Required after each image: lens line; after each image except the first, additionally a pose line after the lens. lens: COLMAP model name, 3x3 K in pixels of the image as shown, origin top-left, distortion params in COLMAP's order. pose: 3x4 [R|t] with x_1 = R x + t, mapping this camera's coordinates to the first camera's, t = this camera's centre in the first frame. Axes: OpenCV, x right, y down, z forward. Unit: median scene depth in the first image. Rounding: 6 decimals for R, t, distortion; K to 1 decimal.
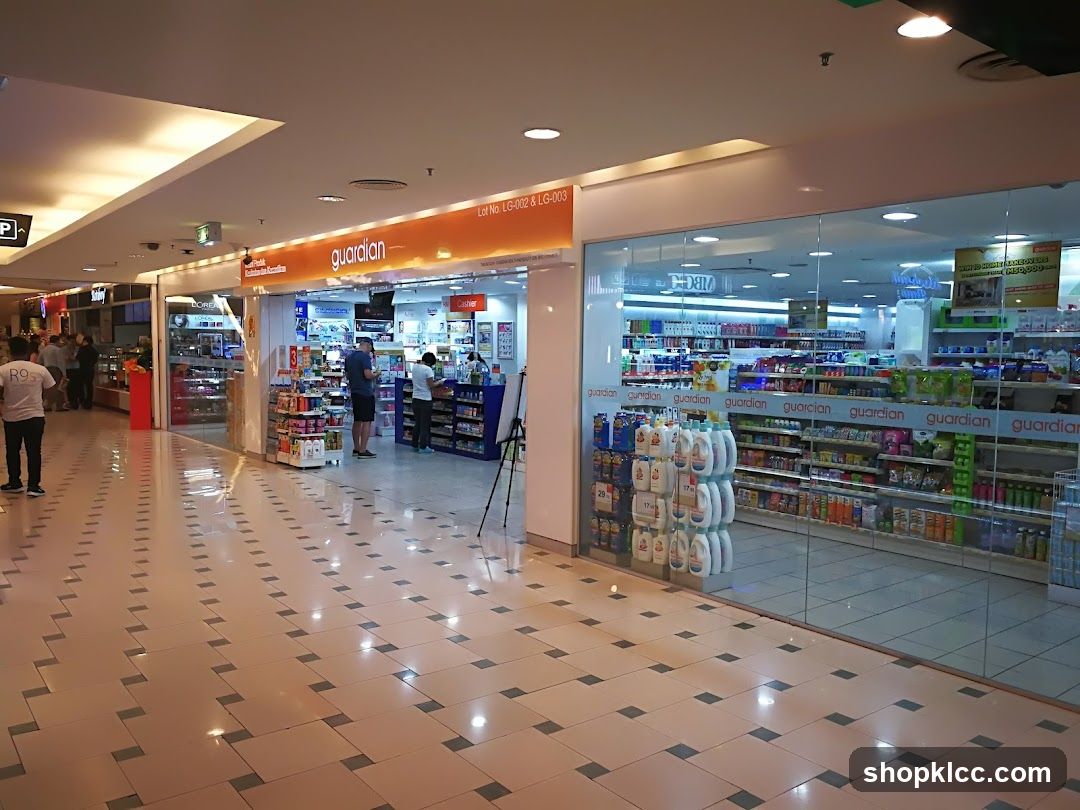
lens RADIAL K [[861.8, 0, 535.0], [0, 861.8, 409.5], [0, 0, 1]] dist [0.027219, -0.007485]
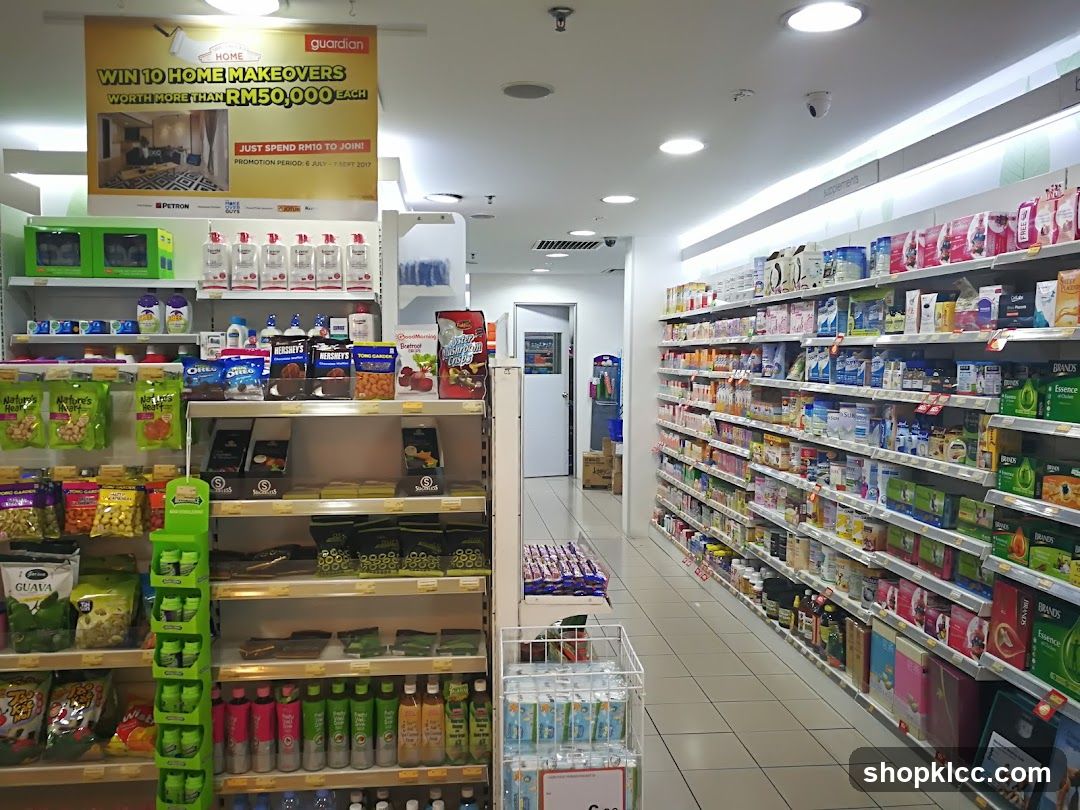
lens RADIAL K [[861.8, 0, 535.6], [0, 861.8, 407.6], [0, 0, 1]] dist [0.027219, -0.007485]
pose [[0.533497, -0.065700, 0.843246, 0.236461], [0.066852, 0.997135, 0.035394, -0.027069], [-0.843156, 0.037490, 0.536361, 0.565953]]
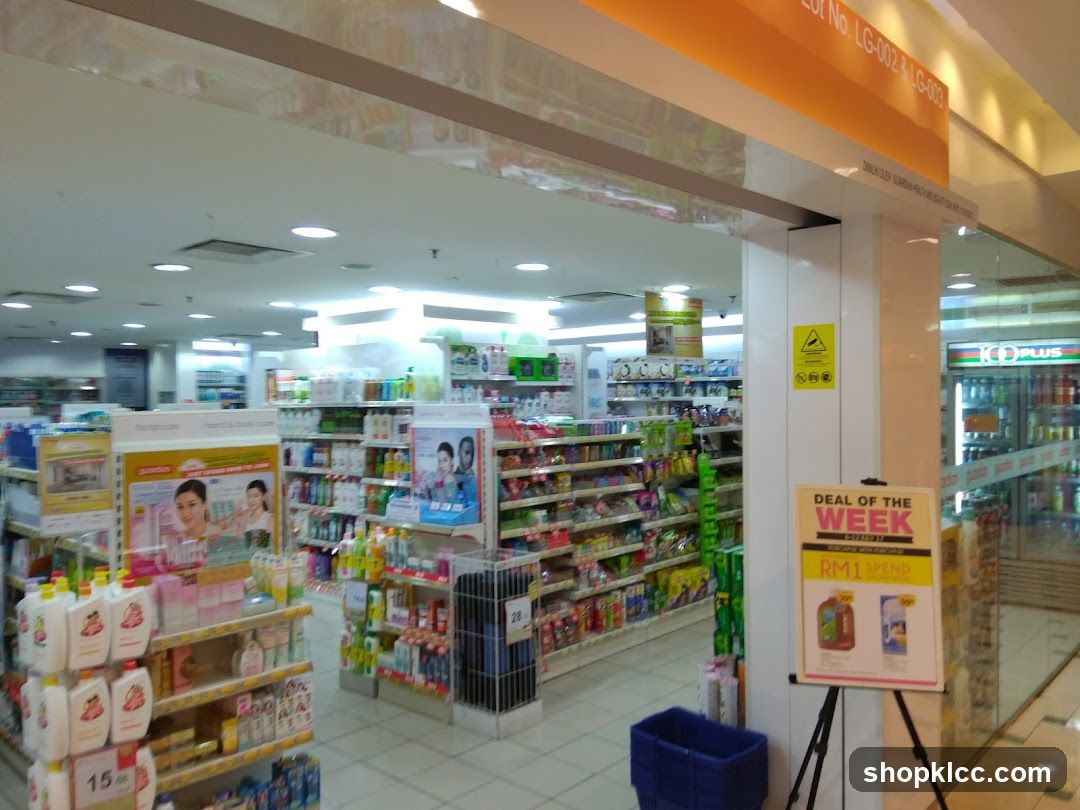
lens RADIAL K [[861.8, 0, 540.5], [0, 861.8, 407.8], [0, 0, 1]] dist [0.027219, -0.007485]
pose [[-0.230398, -0.025928, 0.972751, -0.328848], [0.093946, 0.994383, 0.048756, -0.098030], [-0.968551, 0.102619, -0.226668, 1.117797]]
